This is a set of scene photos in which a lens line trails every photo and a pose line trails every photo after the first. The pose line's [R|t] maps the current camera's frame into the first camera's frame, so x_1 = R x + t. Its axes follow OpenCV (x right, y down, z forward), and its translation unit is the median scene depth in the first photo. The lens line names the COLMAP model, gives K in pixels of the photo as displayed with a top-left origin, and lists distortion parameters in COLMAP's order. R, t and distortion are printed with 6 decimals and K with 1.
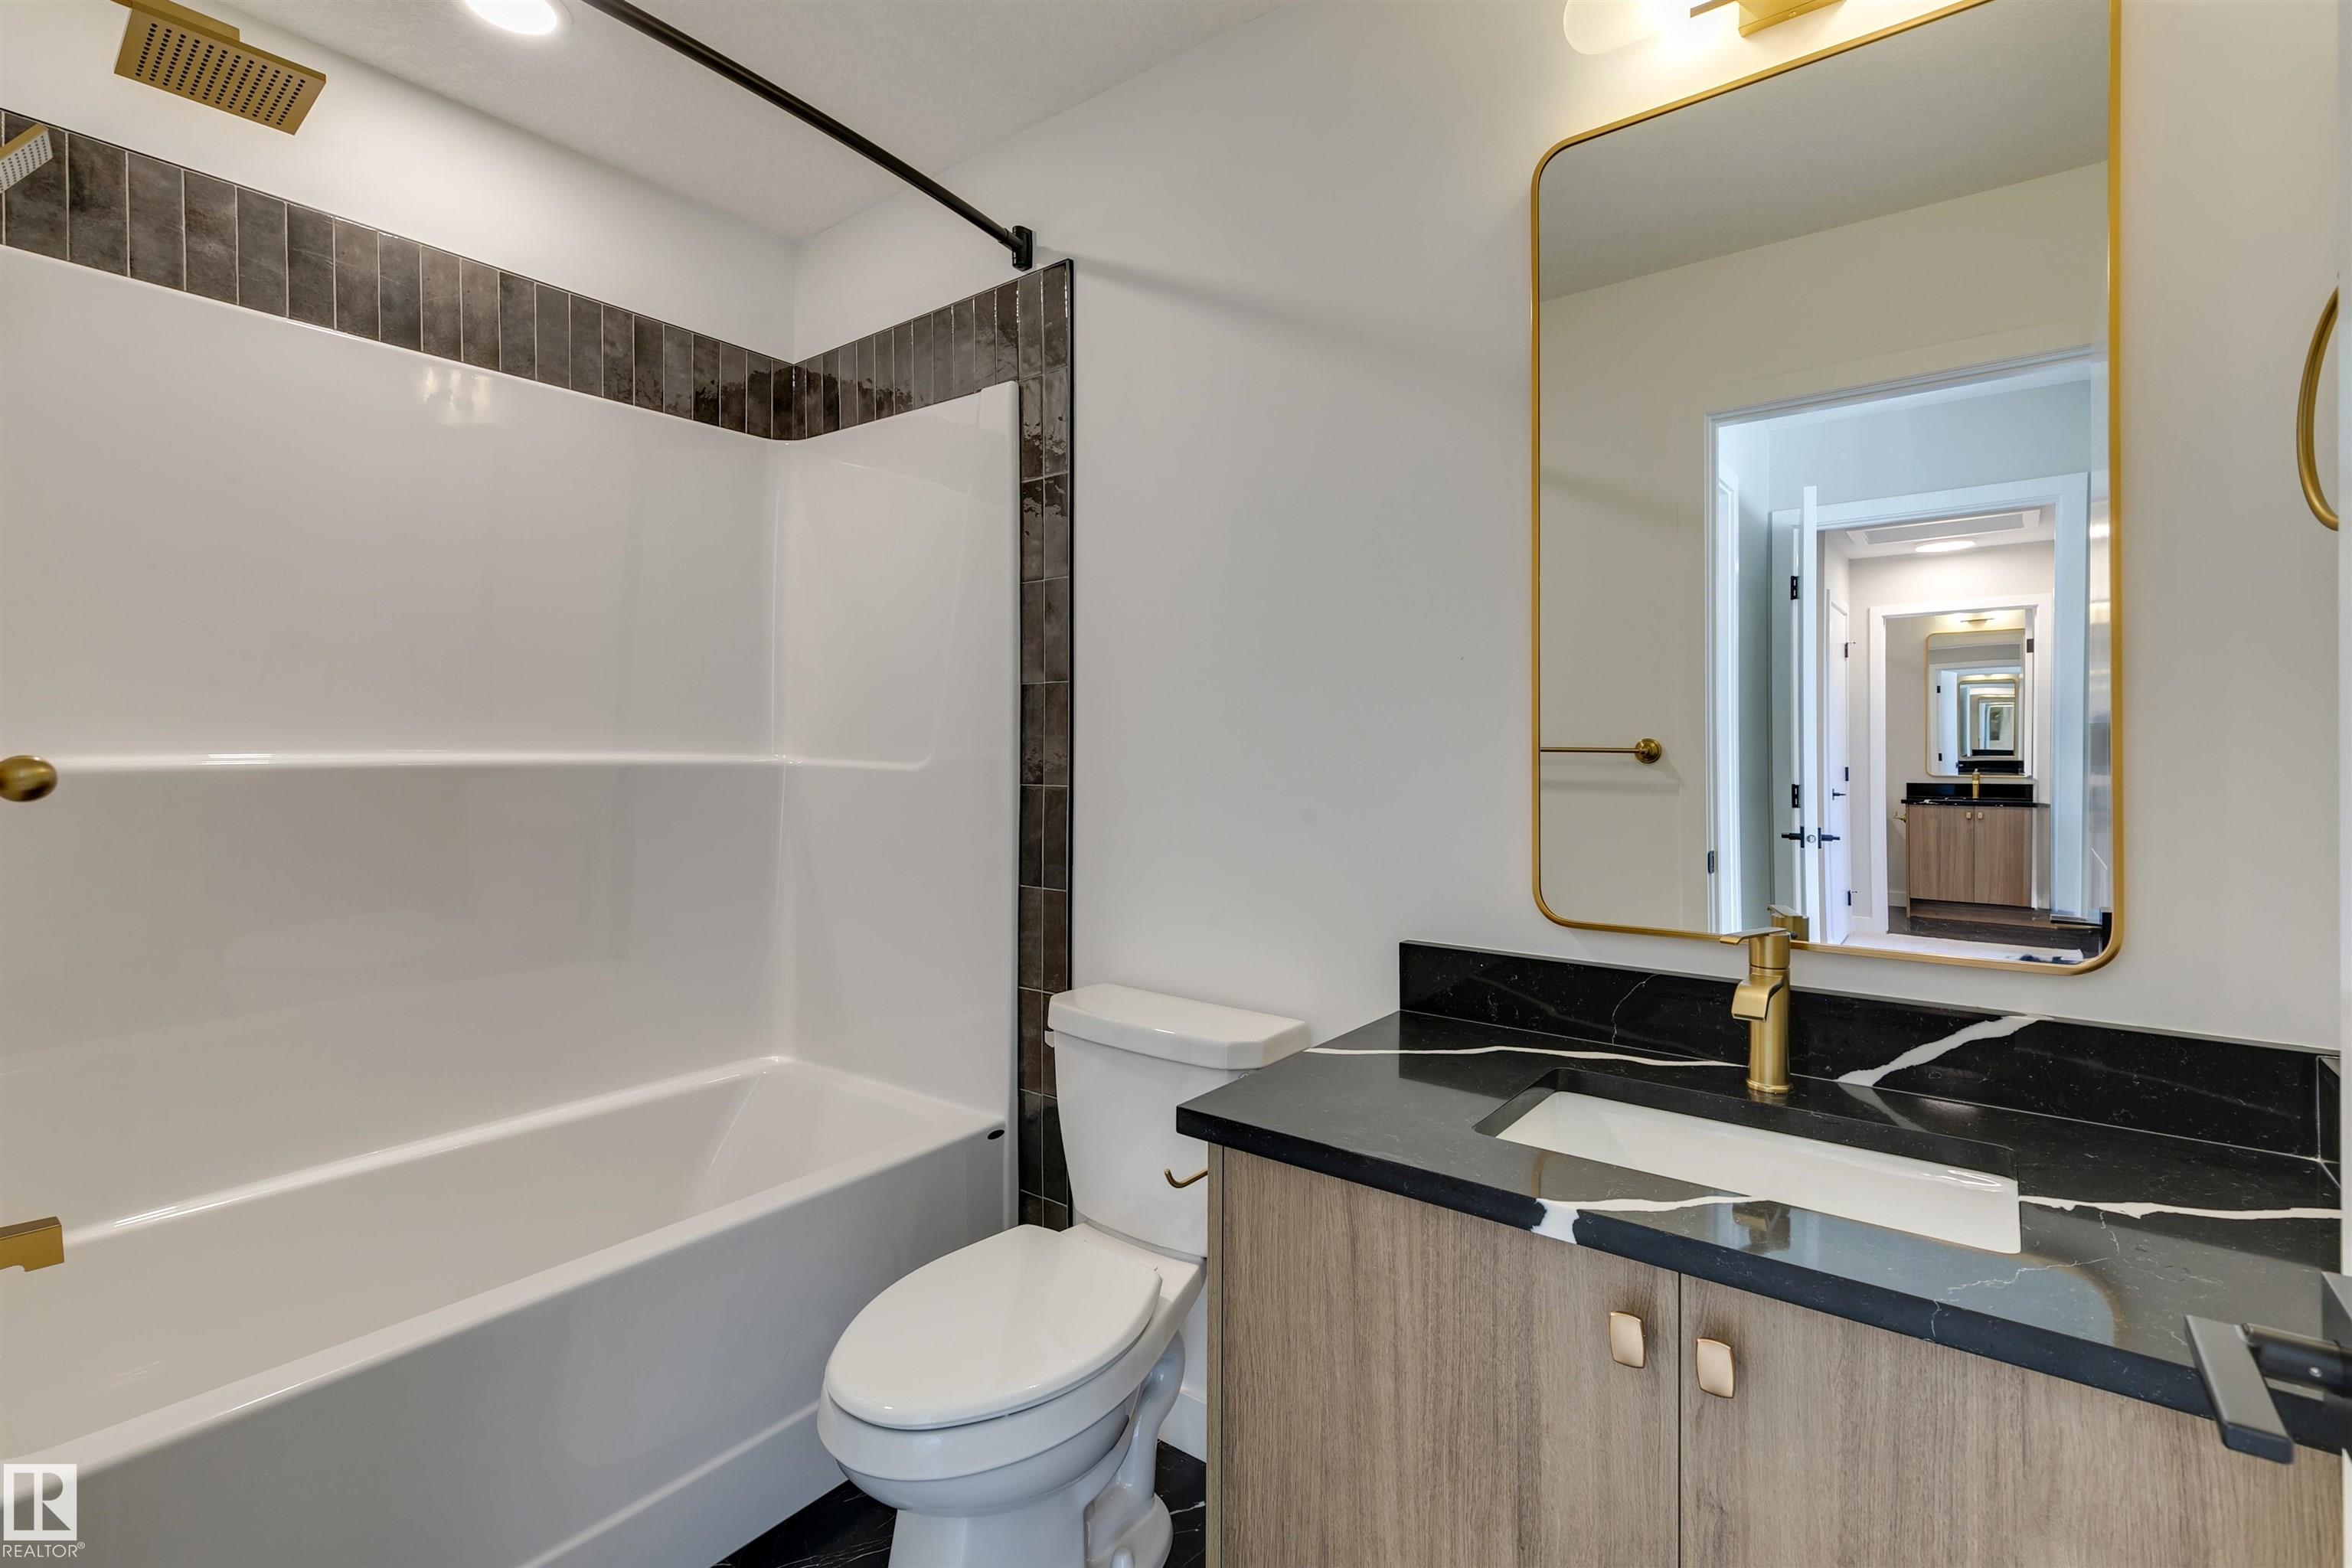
lens RADIAL K [[1088.7, 0, 1173.8], [0, 1088.7, 748.0], [0, 0, 1]] dist [0.042457, -0.000095]
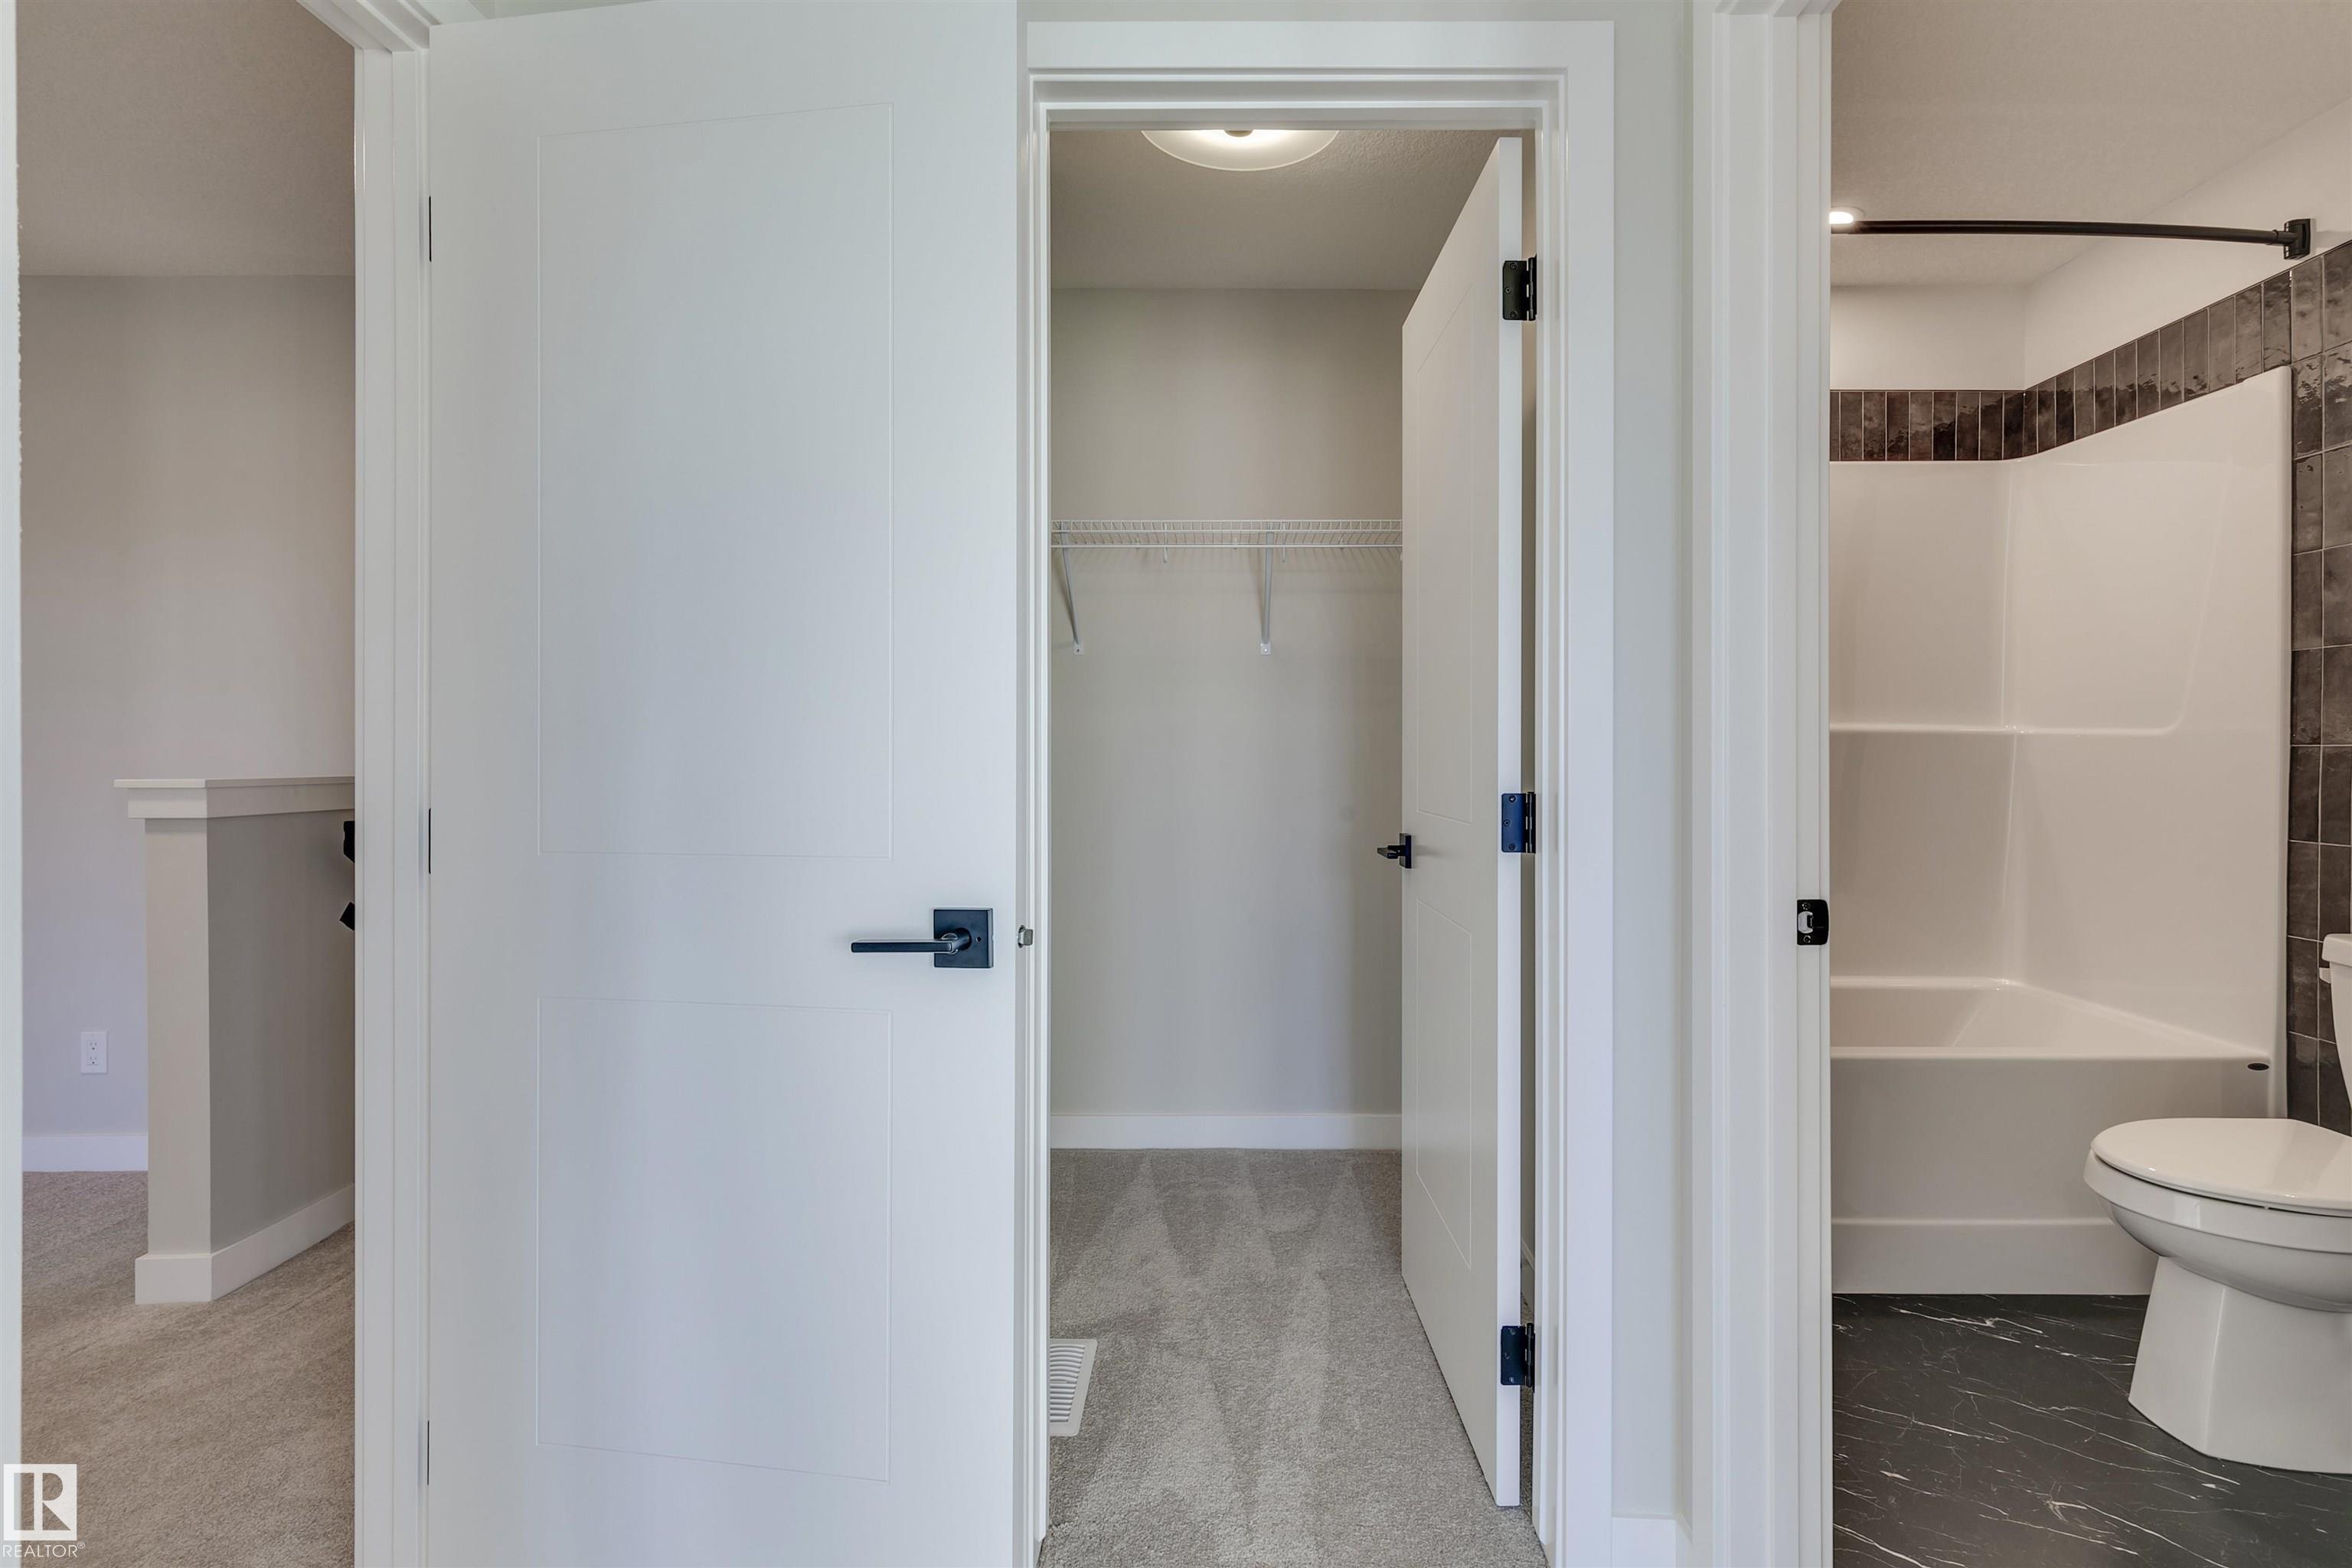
lens RADIAL K [[1130.2, 0, 1177.9], [0, 1130.2, 765.6], [0, 0, 1]] dist [0.001025, -0.000737]
pose [[0.604915, 0.005889, -0.796268, 0.075938], [0.008381, 0.999870, 0.013762, 0.027171], [0.796246, -0.014998, 0.604787, -0.497470]]
